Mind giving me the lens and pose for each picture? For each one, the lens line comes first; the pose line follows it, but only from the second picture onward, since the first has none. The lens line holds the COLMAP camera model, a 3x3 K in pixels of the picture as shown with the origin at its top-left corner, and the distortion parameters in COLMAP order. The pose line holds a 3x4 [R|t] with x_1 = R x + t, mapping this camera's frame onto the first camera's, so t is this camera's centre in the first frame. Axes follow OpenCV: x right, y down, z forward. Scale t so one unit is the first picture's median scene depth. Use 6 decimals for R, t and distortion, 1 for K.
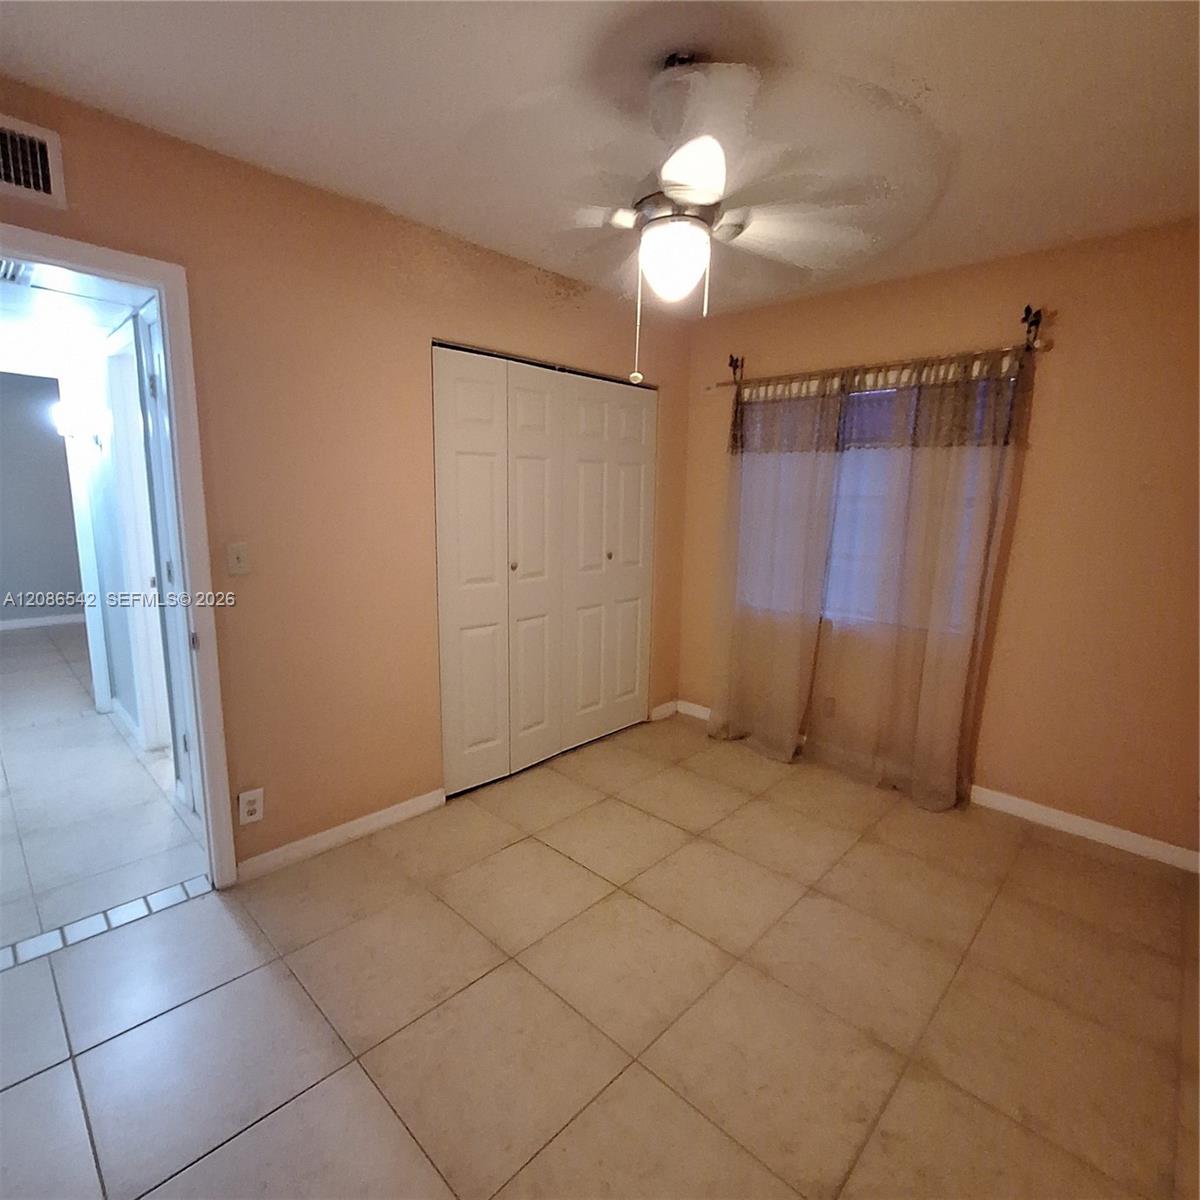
lens RADIAL K [[626.0, 0, 594.4], [0, 626.0, 602.2], [0, 0, 1]] dist [-0.000180, 0.001872]
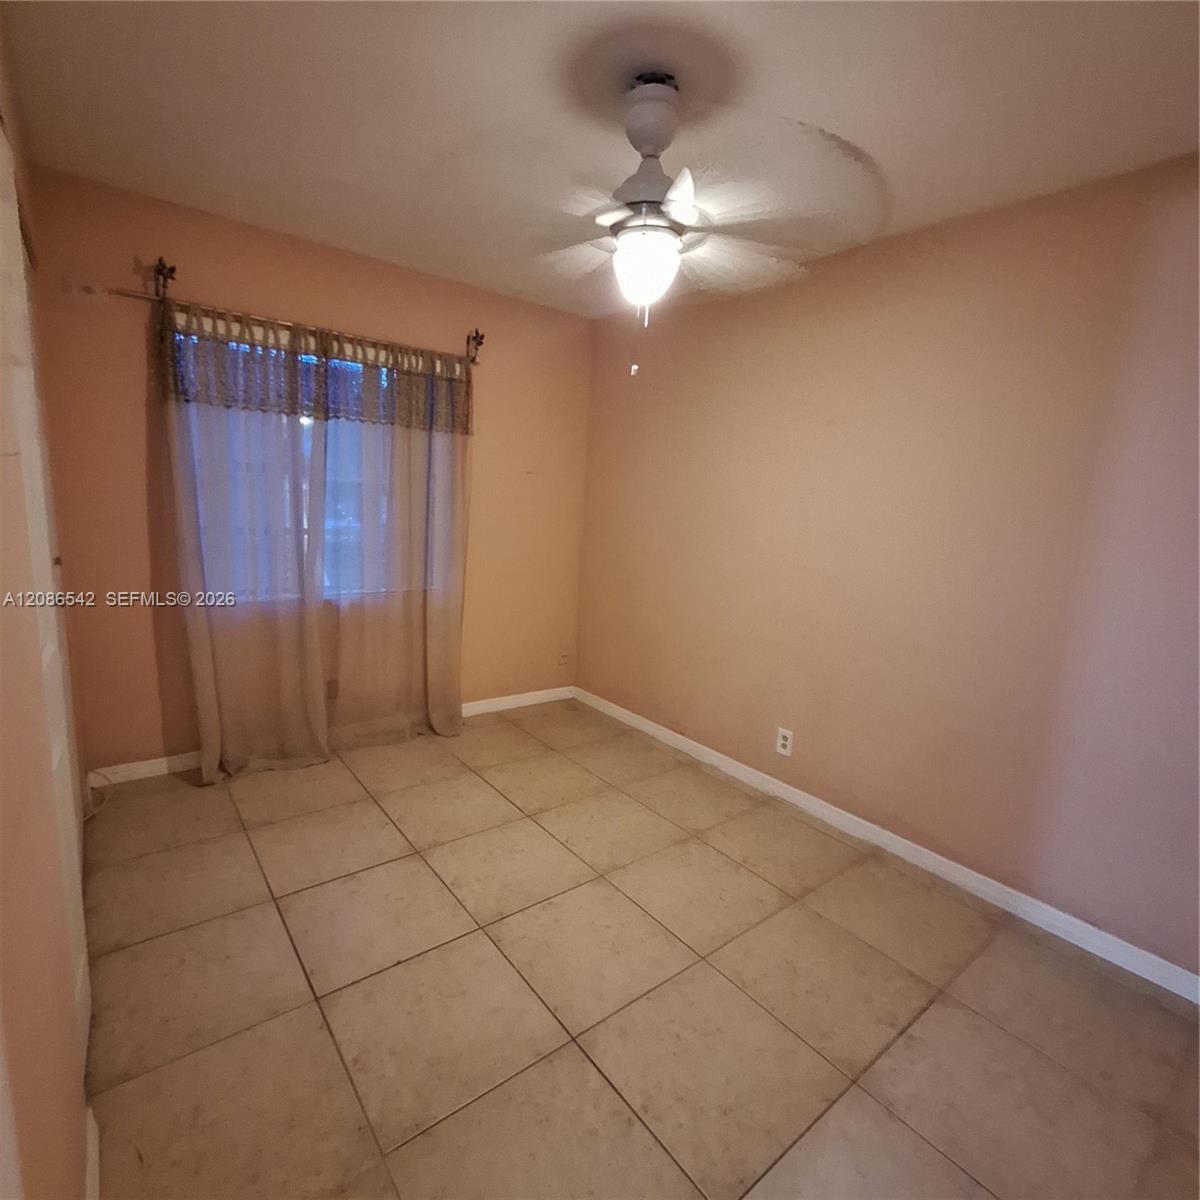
lens RADIAL K [[626.0, 0, 601.7], [0, 626.0, 594.6], [0, 0, 1]] dist [-0.000180, 0.001872]
pose [[0.130996, -0.175469, 0.975731, -0.554637], [0.112069, 0.980524, 0.161285, -0.096408], [-0.985028, 0.088222, 0.148109, 0.516236]]
